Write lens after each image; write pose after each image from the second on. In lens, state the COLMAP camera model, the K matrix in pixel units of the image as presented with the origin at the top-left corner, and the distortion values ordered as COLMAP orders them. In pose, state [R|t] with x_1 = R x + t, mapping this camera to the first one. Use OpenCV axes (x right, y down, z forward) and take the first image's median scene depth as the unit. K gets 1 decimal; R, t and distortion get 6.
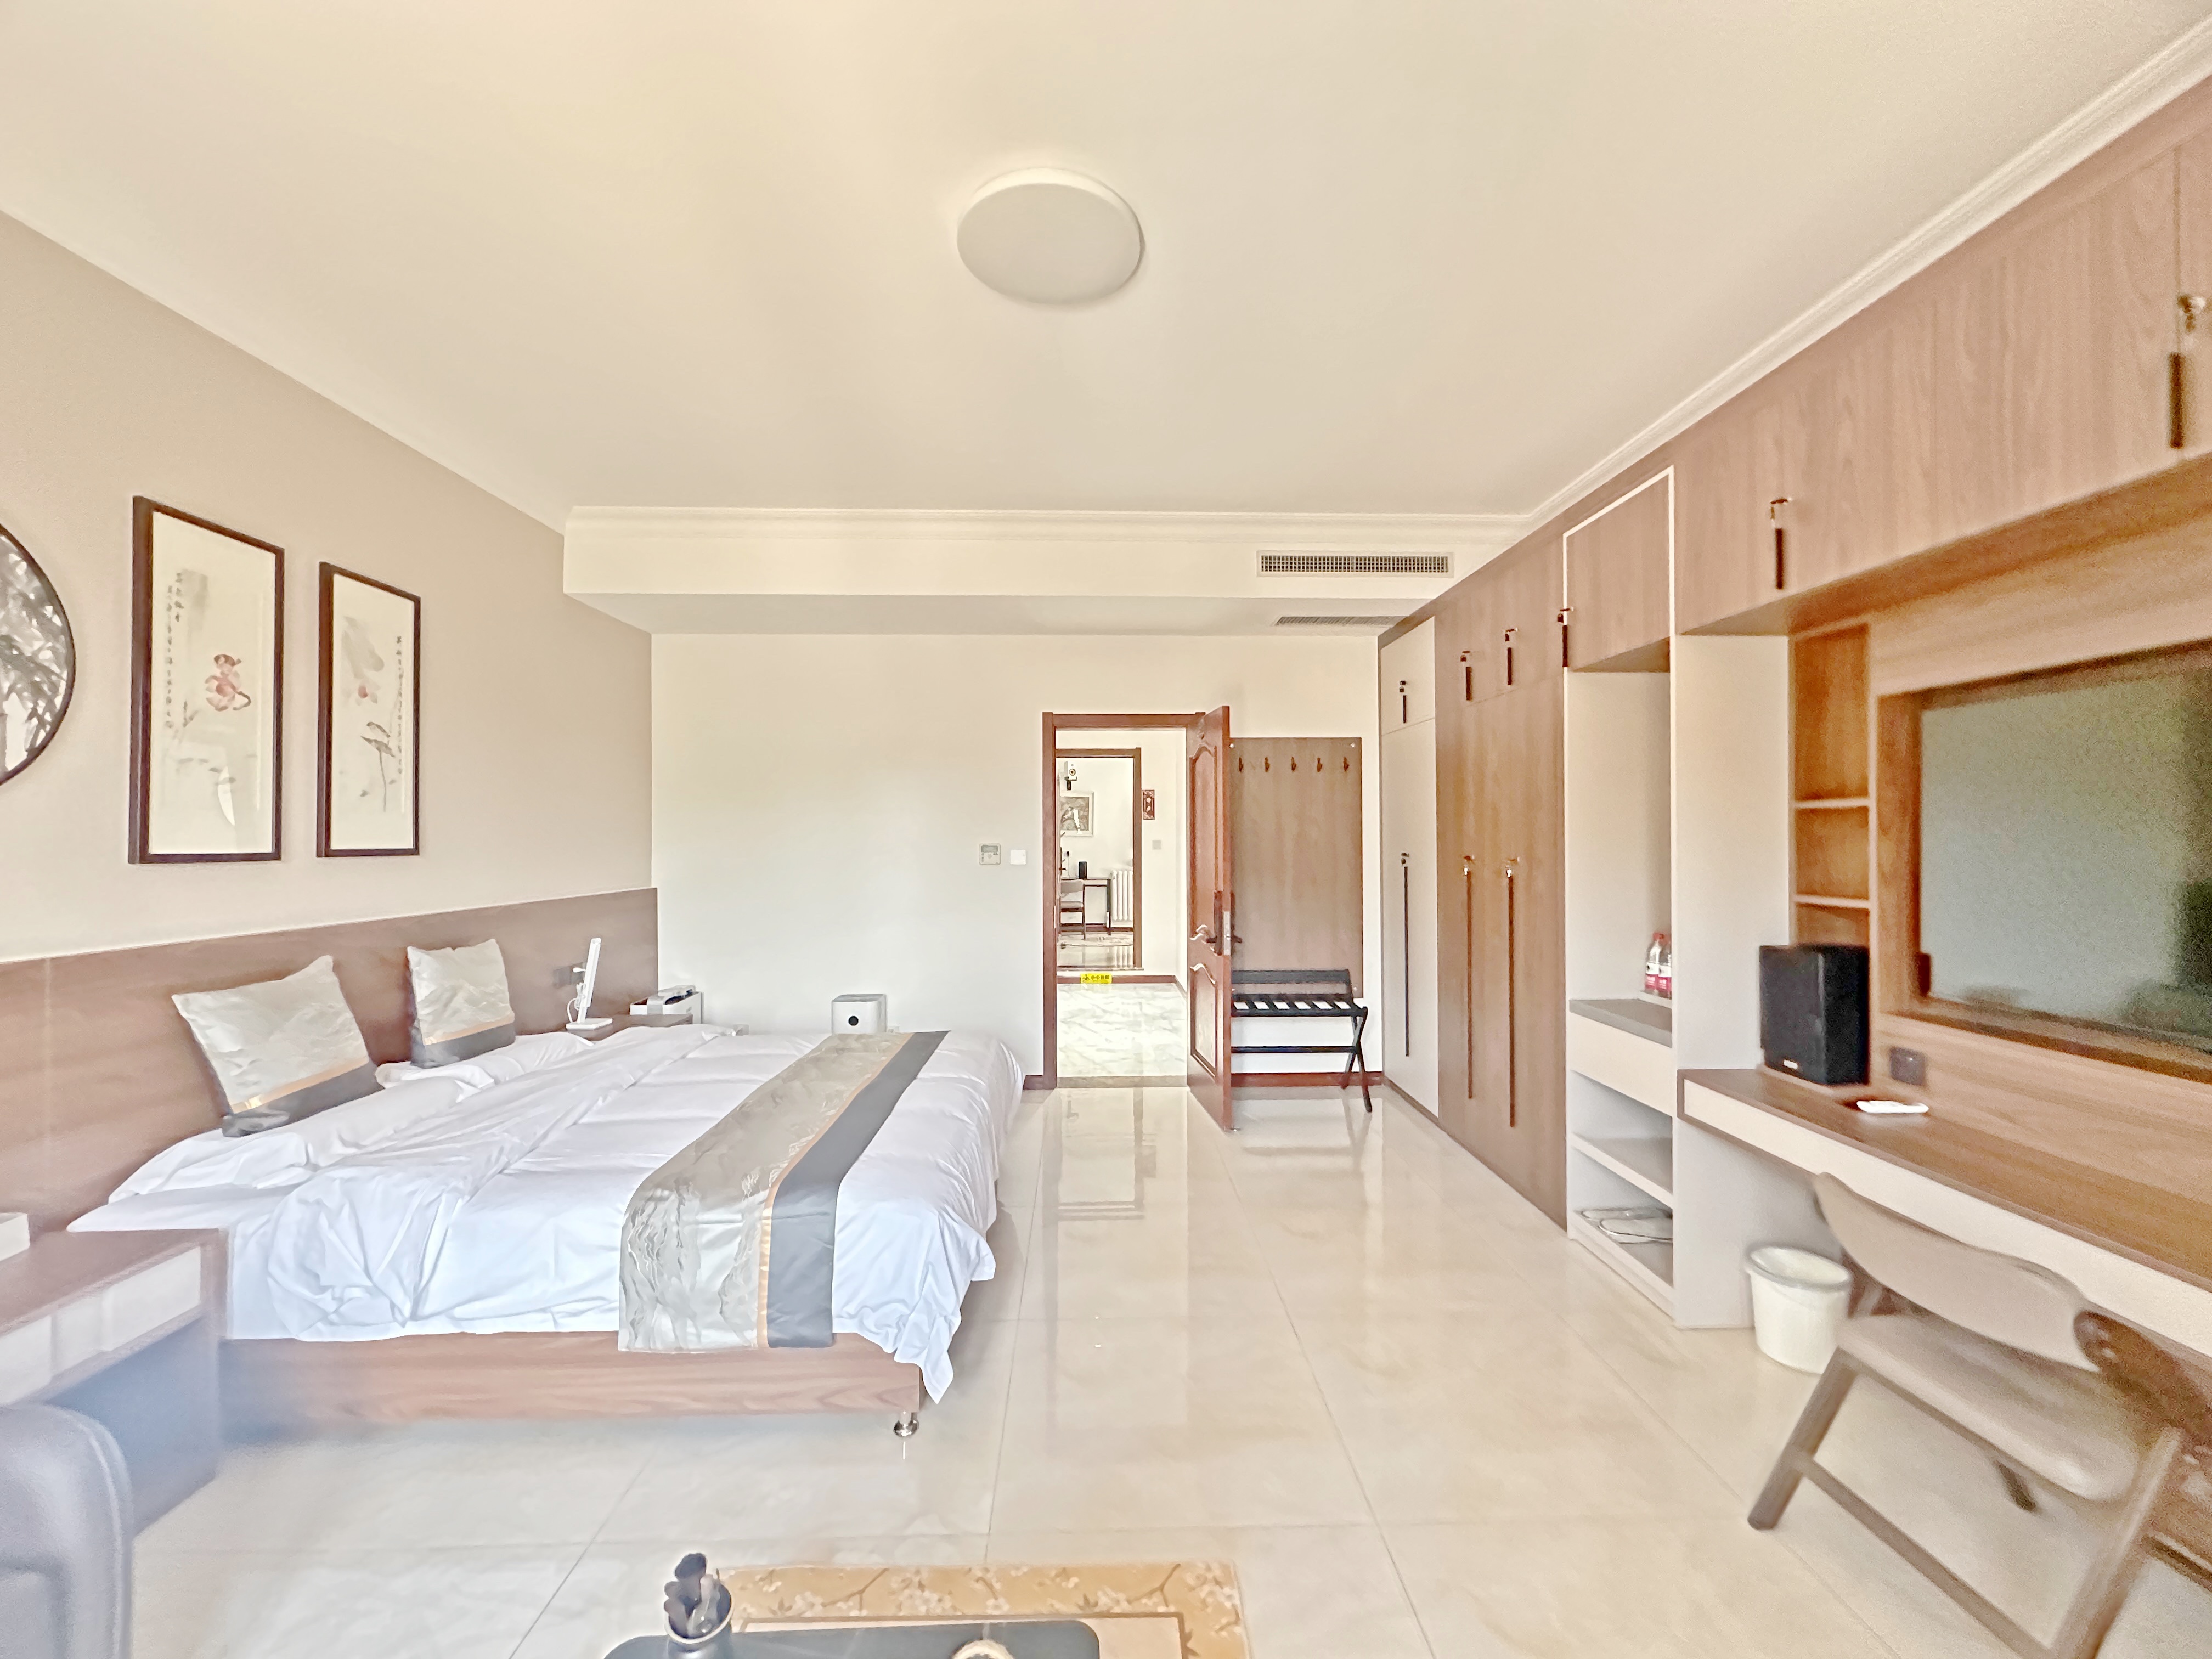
lens RADIAL K [[887.4, 0, 1107.9], [0, 887.4, 832.0], [0, 0, 1]] dist [0.002568, 0.000201]
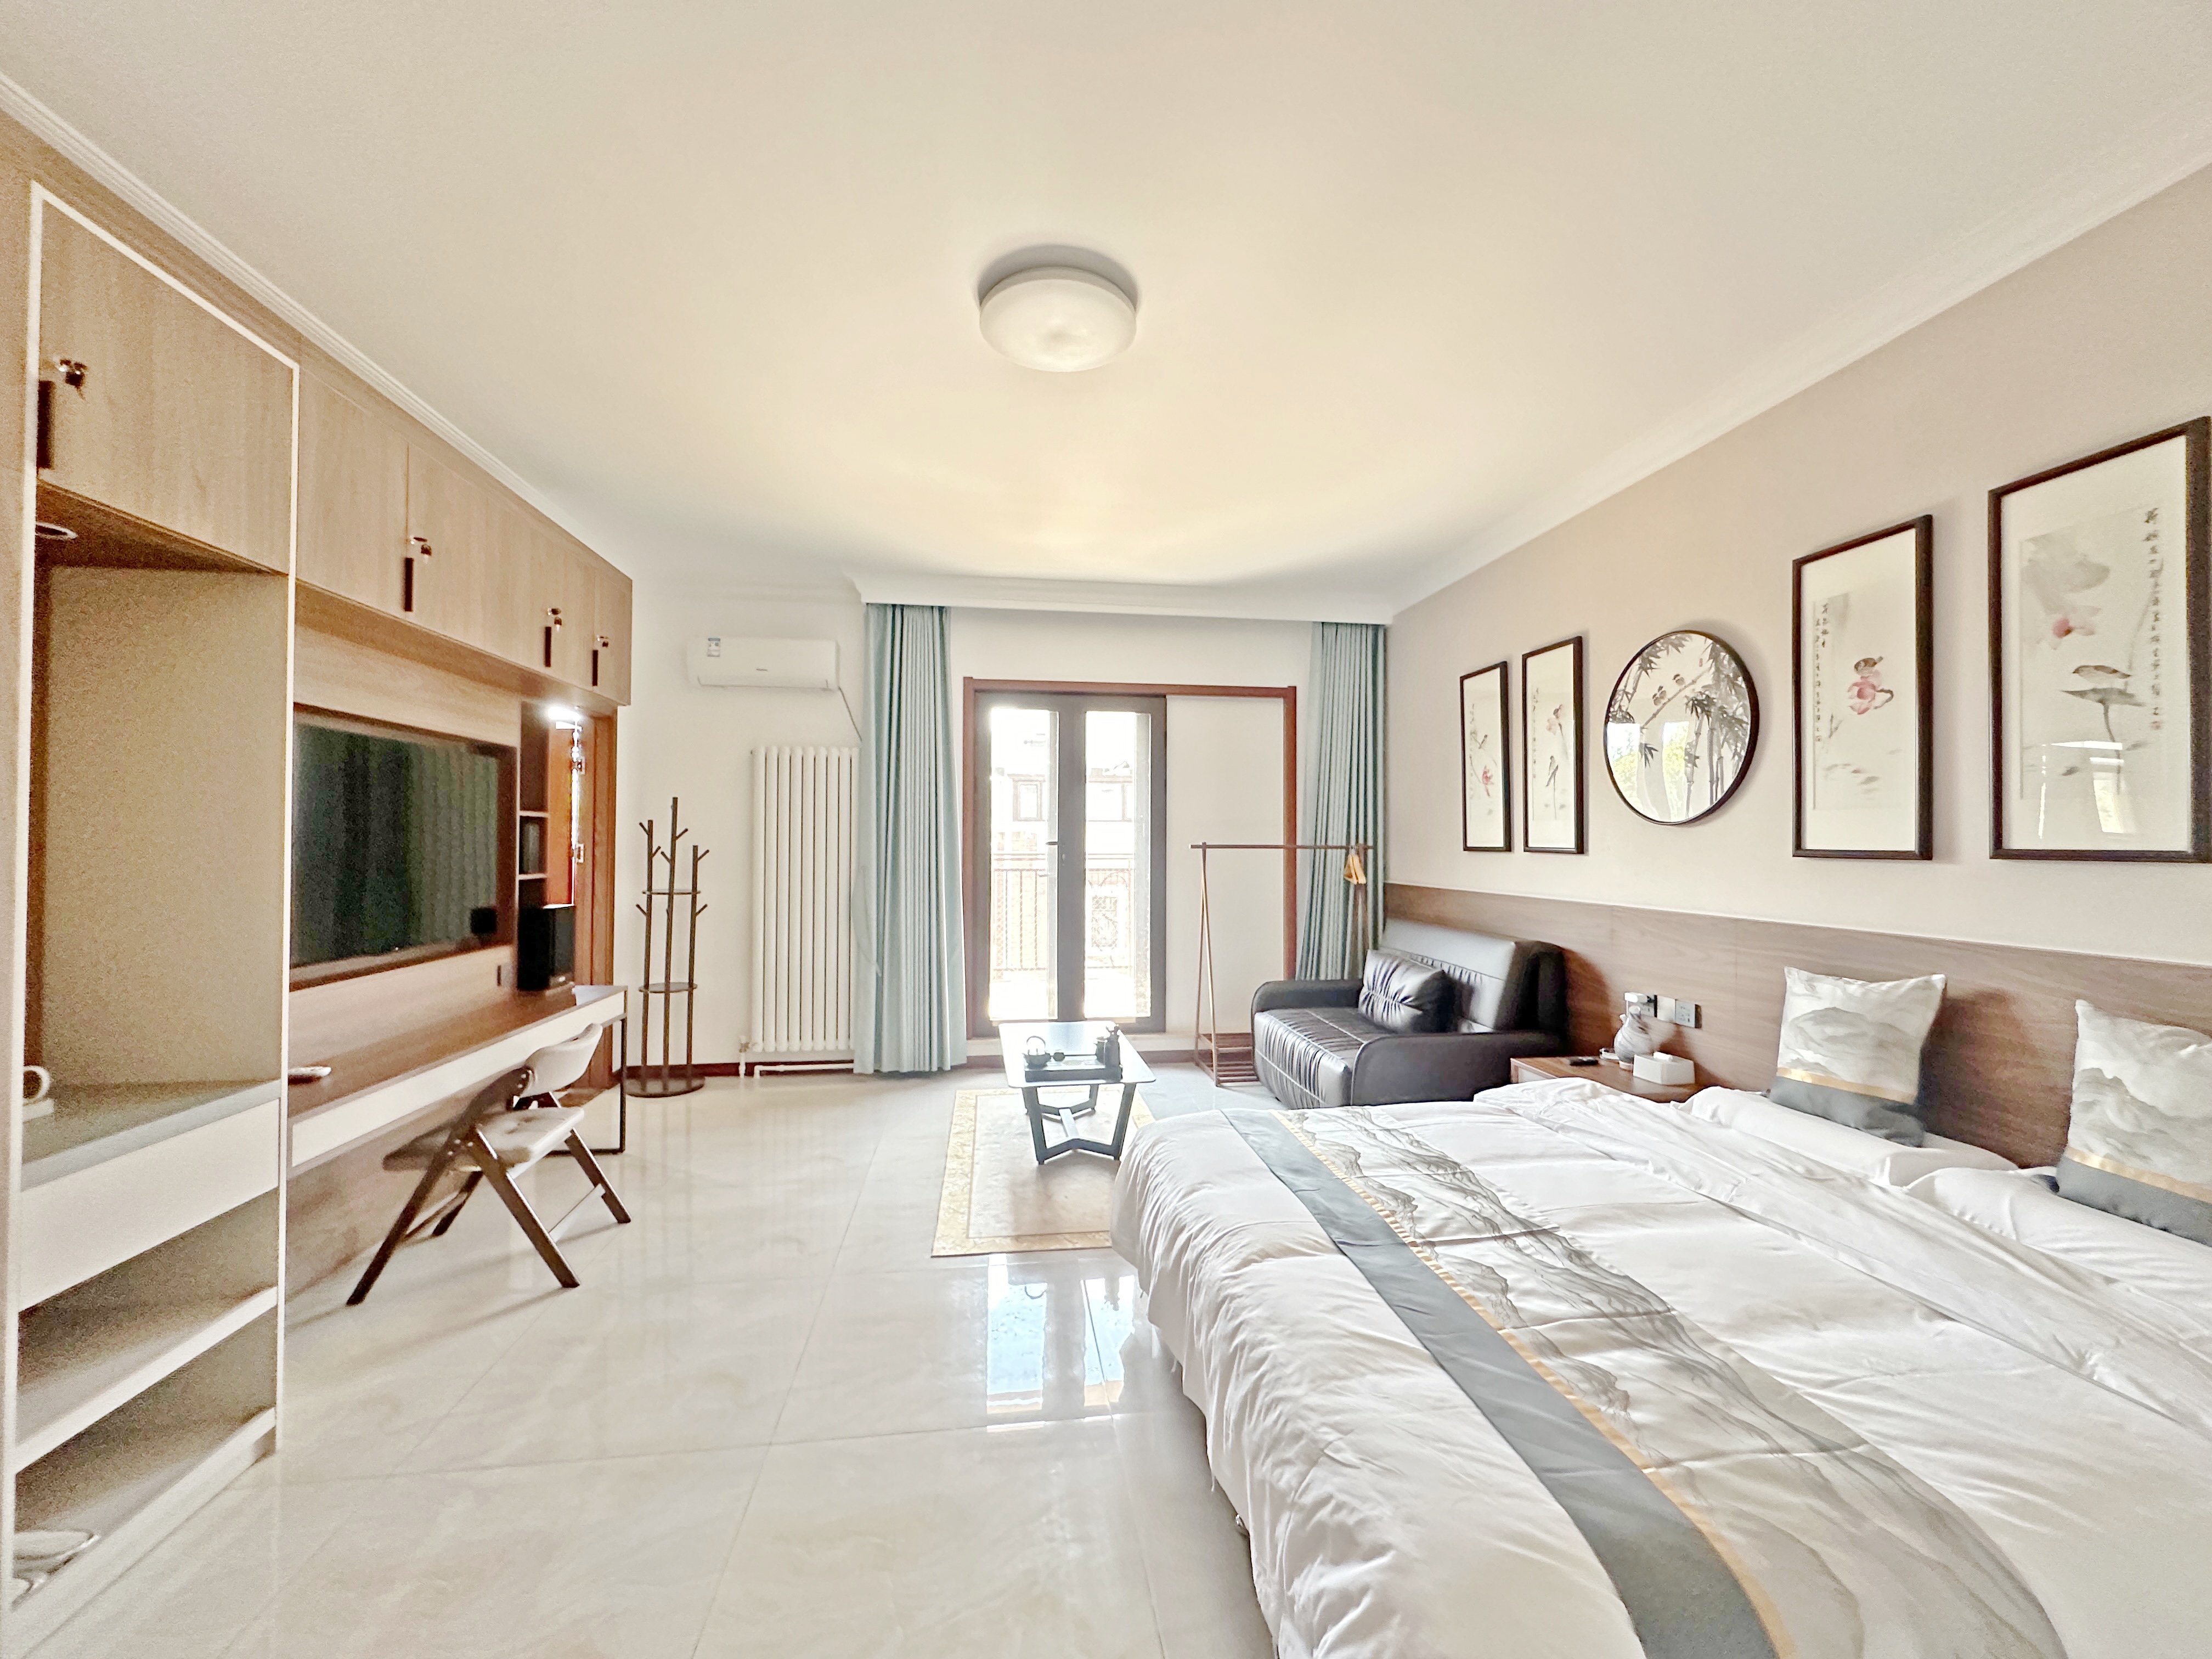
lens RADIAL K [[887.4, 0, 1104.9], [0, 887.4, 832.7], [0, 0, 1]] dist [0.002568, 0.000201]
pose [[-0.993486, -0.001745, -0.113941, 0.006403], [0.000313, 0.999837, -0.018040, 0.021927], [0.113954, -0.017958, -0.993324, 1.915739]]
